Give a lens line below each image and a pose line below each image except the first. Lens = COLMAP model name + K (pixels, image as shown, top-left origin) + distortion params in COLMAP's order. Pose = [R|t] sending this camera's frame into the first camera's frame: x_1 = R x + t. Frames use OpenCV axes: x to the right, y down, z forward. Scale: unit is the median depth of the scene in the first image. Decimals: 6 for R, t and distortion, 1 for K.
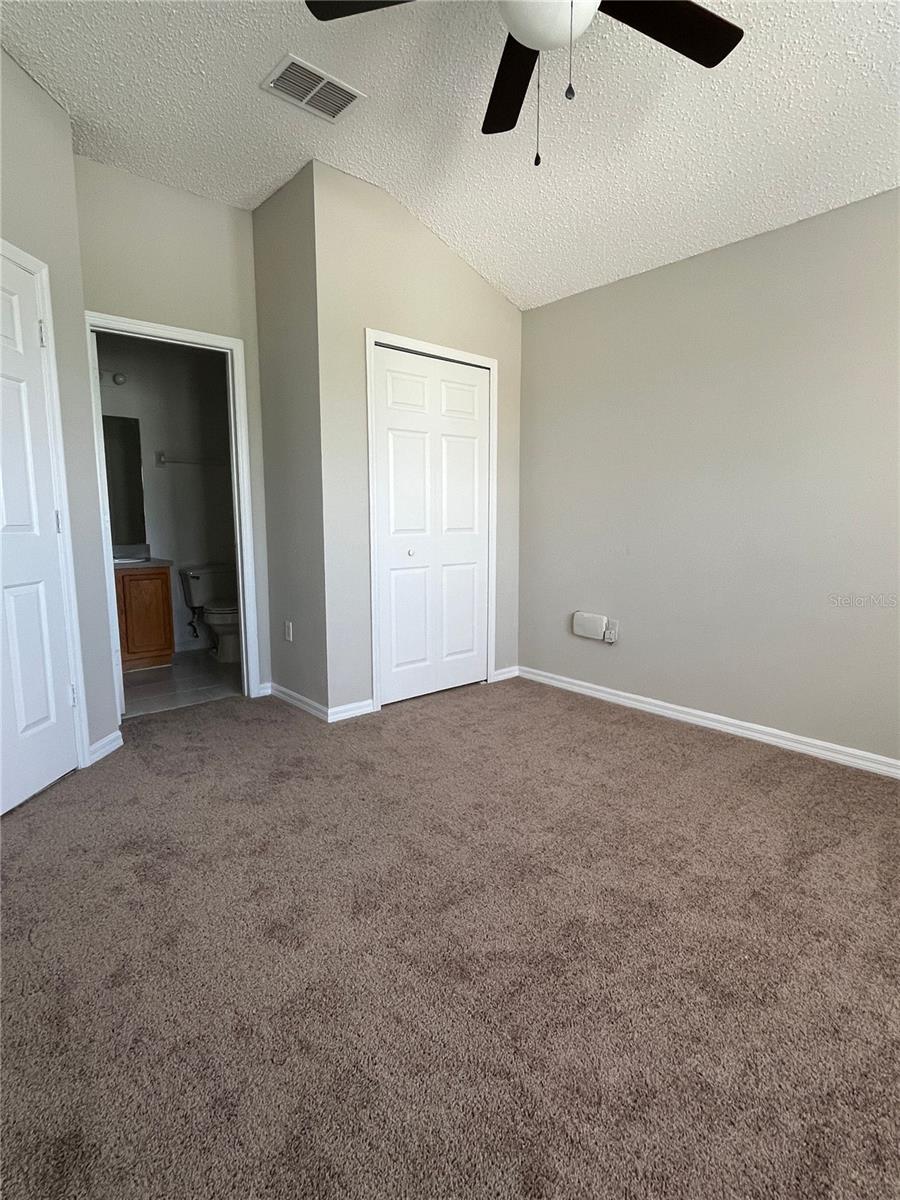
lens RADIAL K [[603.2, 0, 451.6], [0, 603.2, 598.0], [0, 0, 1]] dist [-0.002111, -0.001104]
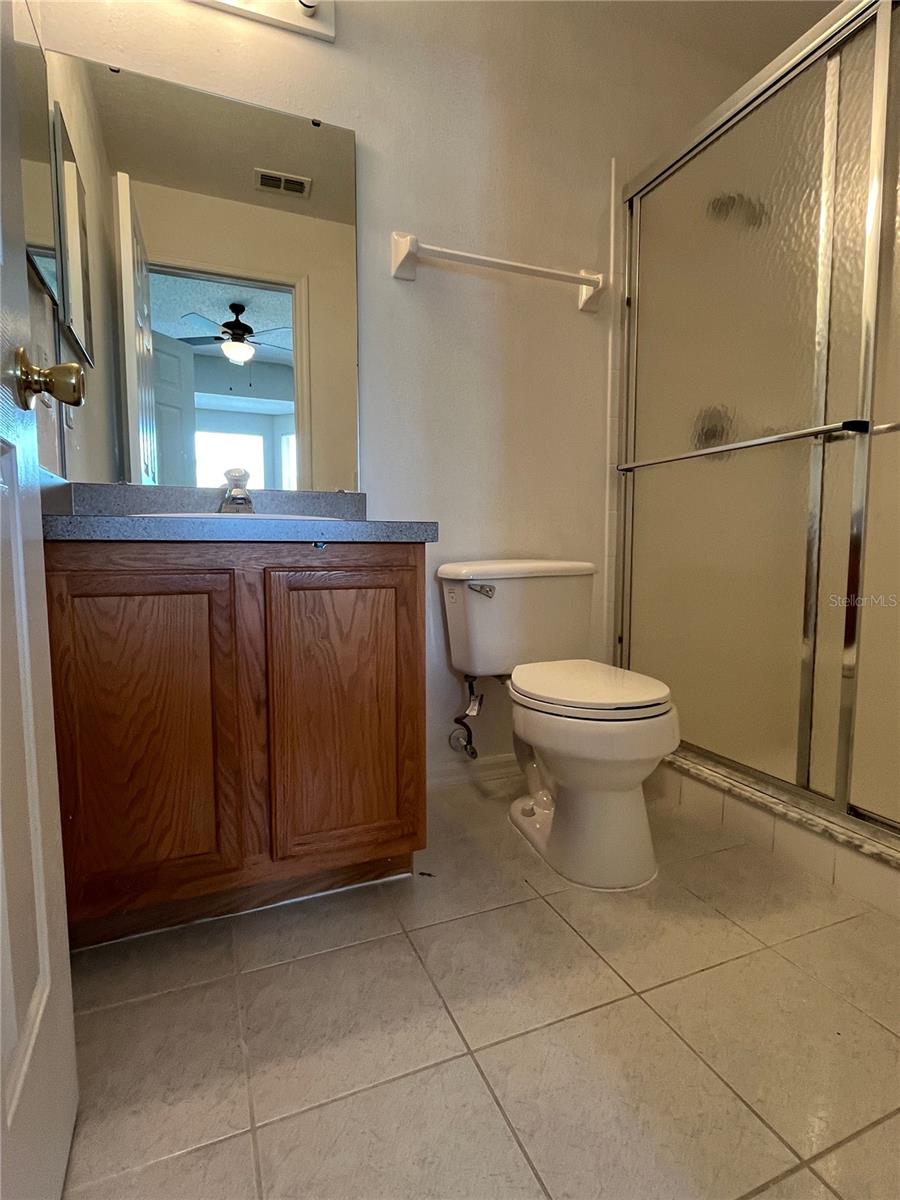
lens RADIAL K [[603.2, 0, 448.1], [0, 603.2, 601.0], [0, 0, 1]] dist [-0.002111, -0.001104]
pose [[0.948377, 0.020778, -0.316464, -0.364079], [-0.036041, 0.998448, -0.042452, -0.012997], [0.315091, 0.051666, 0.947654, 0.731898]]
